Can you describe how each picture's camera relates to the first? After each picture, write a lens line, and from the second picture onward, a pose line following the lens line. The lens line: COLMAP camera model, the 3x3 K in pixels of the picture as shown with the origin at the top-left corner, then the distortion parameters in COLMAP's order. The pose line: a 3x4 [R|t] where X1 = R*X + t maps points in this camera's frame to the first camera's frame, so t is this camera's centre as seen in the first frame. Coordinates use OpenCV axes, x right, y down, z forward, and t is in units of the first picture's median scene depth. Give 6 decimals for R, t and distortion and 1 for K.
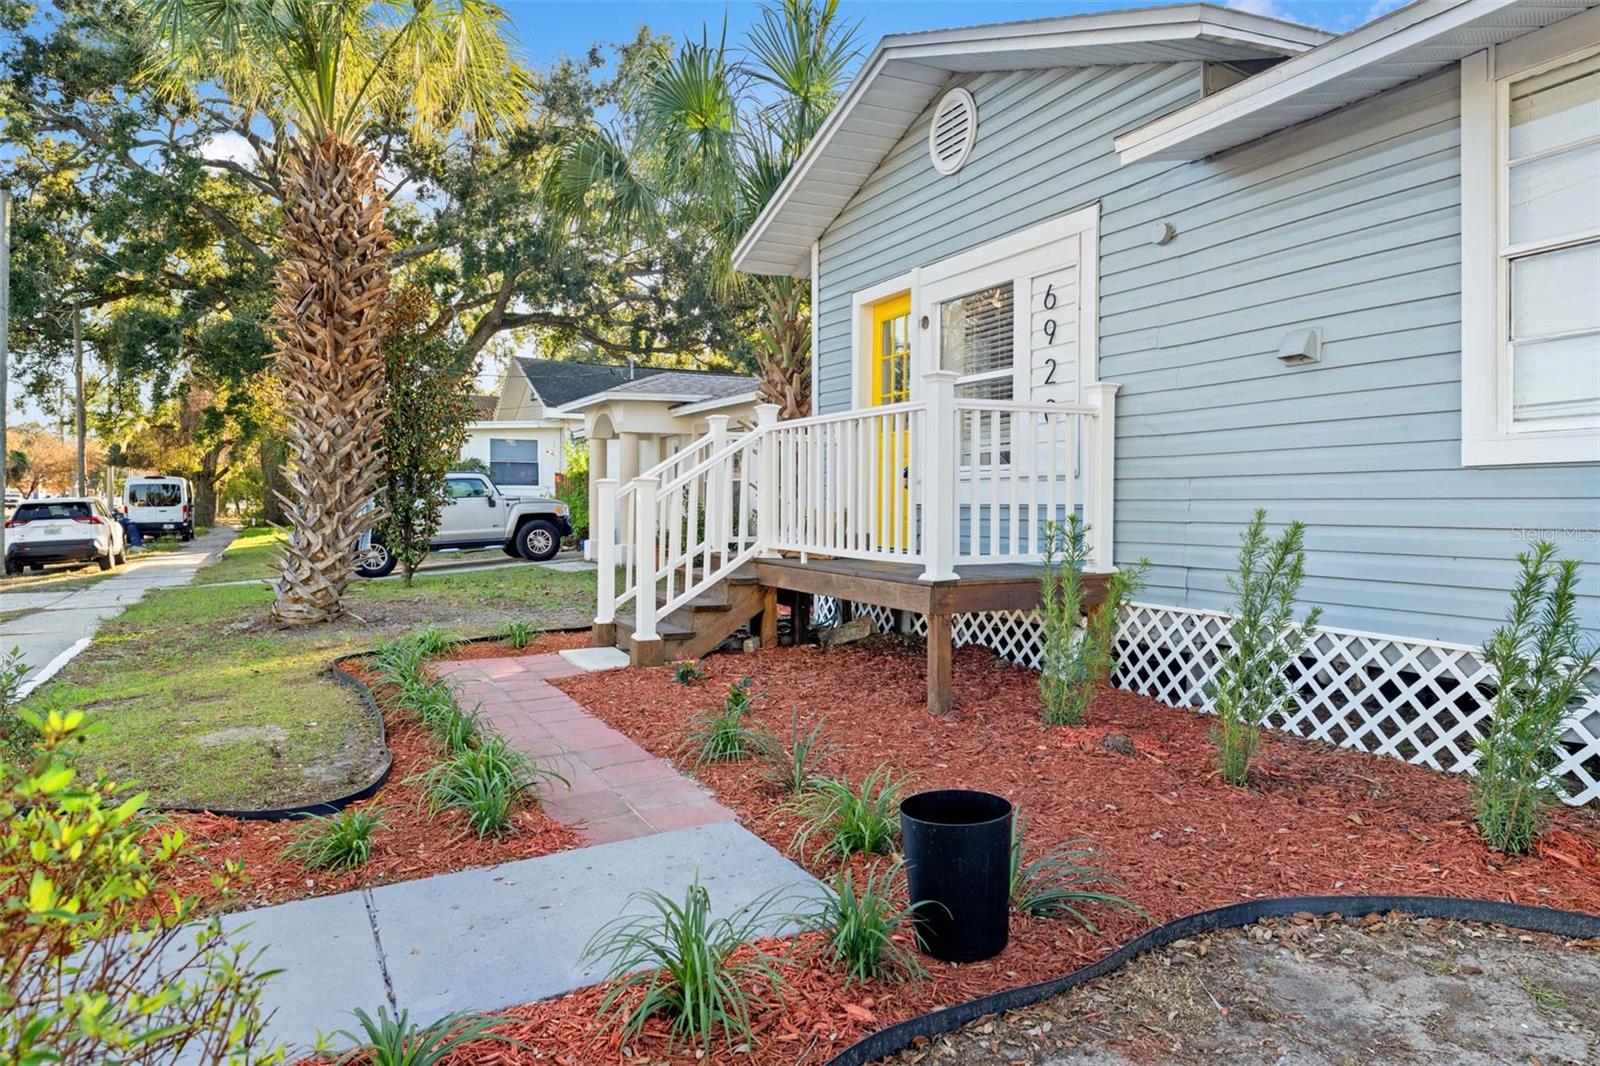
lens RADIAL K [[986.6, 0, 800.0], [0, 986.6, 533.0], [0, 0, 1]] dist [-0.007822, 0.002041]
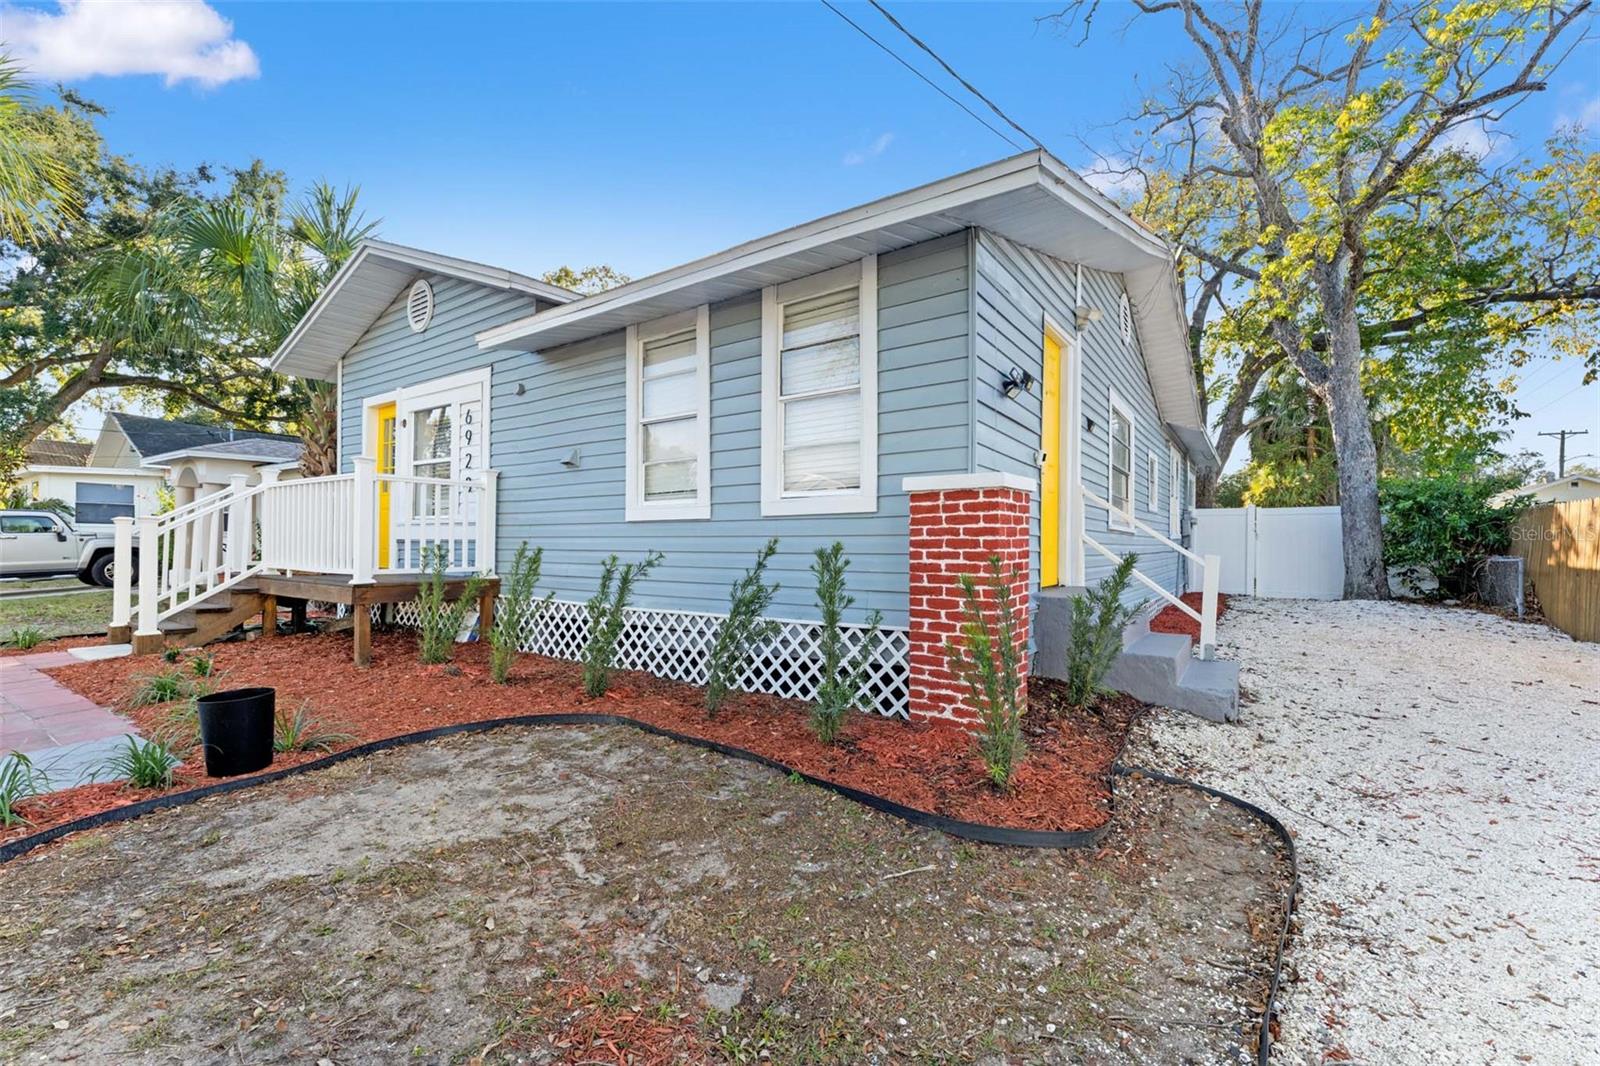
lens RADIAL K [[655.5, 0, 799.9], [0, 655.5, 551.3], [0, 0, 1]] dist [-0.002425, -0.000400]
pose [[0.873374, 0.004143, 0.487033, 0.184394], [0.006360, 0.999782, -0.019910, 0.015215], [-0.487009, 0.020486, 0.873156, -0.226635]]
